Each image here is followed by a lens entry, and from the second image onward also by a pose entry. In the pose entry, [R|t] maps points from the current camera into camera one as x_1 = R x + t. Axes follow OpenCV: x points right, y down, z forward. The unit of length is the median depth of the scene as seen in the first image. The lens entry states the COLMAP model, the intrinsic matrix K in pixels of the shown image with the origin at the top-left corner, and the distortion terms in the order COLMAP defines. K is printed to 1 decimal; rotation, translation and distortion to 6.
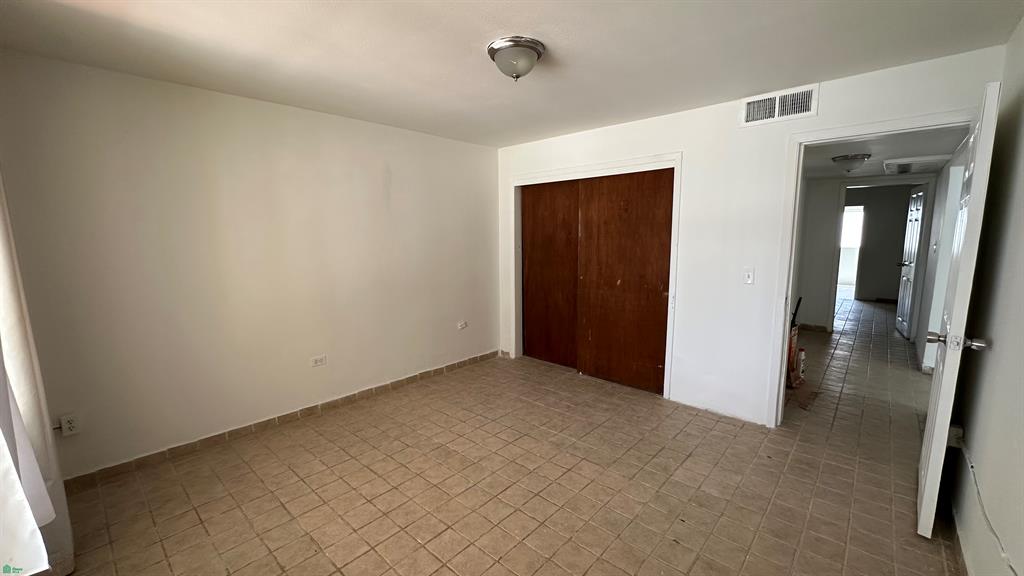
lens RADIAL K [[405.6, 0, 512.0], [0, 405.6, 288.0], [0, 0, 1]] dist [-0.017367, -0.000015]
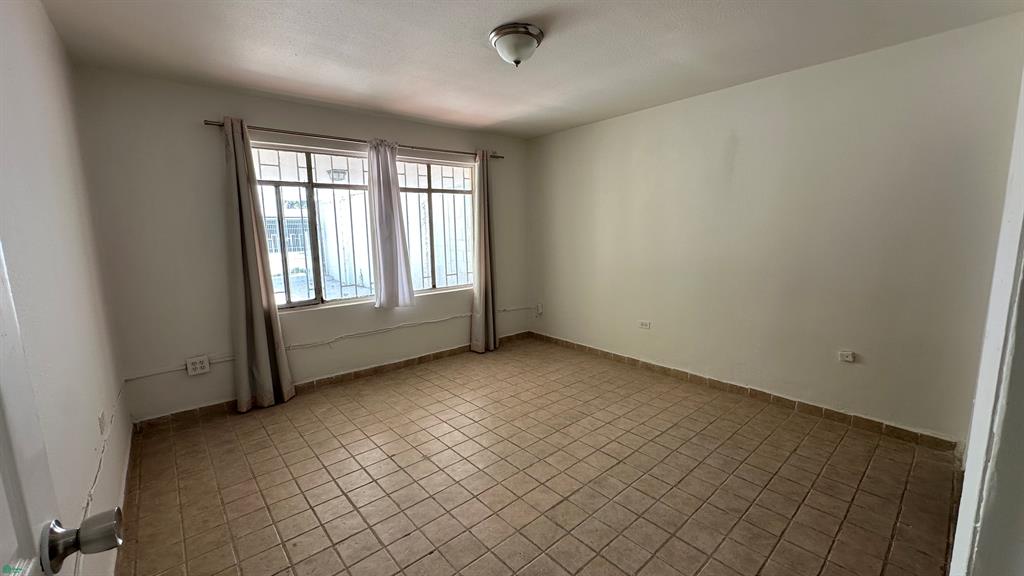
lens RADIAL K [[405.6, 0, 512.0], [0, 405.6, 288.0], [0, 0, 1]] dist [-0.017367, -0.000015]
pose [[-0.119036, 0.153792, -0.980907, 0.709106], [-0.109148, 0.979917, 0.166882, -0.078744], [0.986872, 0.126929, -0.099860, 0.727547]]
